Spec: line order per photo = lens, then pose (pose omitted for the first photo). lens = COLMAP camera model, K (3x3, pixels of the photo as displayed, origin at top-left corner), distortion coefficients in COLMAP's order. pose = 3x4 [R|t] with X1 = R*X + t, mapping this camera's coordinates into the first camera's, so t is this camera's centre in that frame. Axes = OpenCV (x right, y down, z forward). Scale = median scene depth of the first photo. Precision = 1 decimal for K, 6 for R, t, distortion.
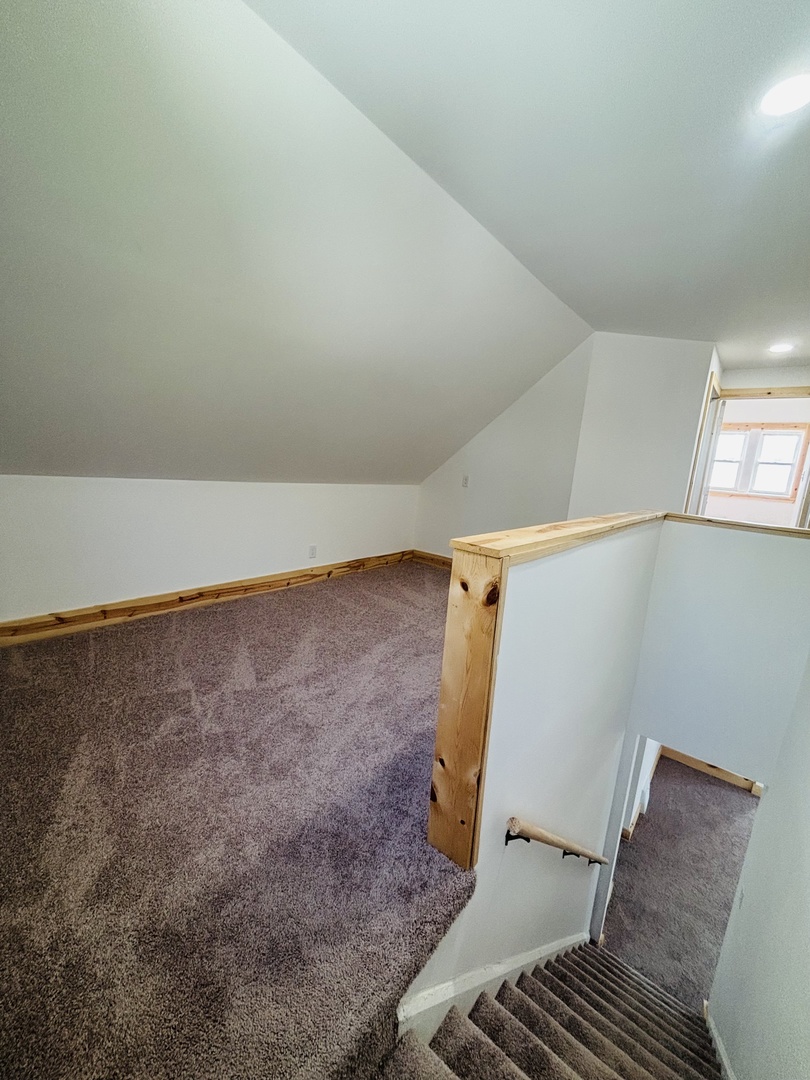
lens RADIAL K [[437.2, 0, 400.9], [0, 437.2, 537.6], [0, 0, 1]] dist [-0.006959, 0.002182]
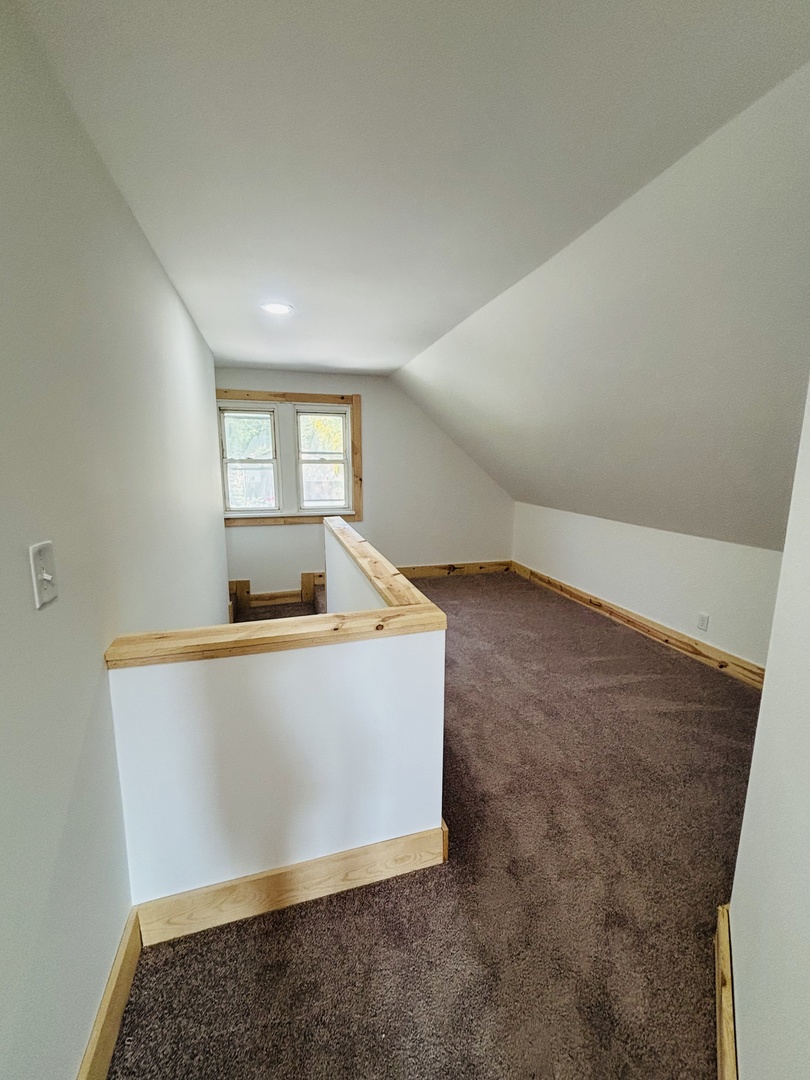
lens RADIAL K [[437.2, 0, 405.6], [0, 437.2, 539.7], [0, 0, 1]] dist [-0.006959, 0.002182]
pose [[-0.559853, 0.047528, -0.827228, 0.805681], [-0.215148, 0.955773, 0.200522, -0.165946], [0.800172, 0.290239, -0.524867, 0.962378]]
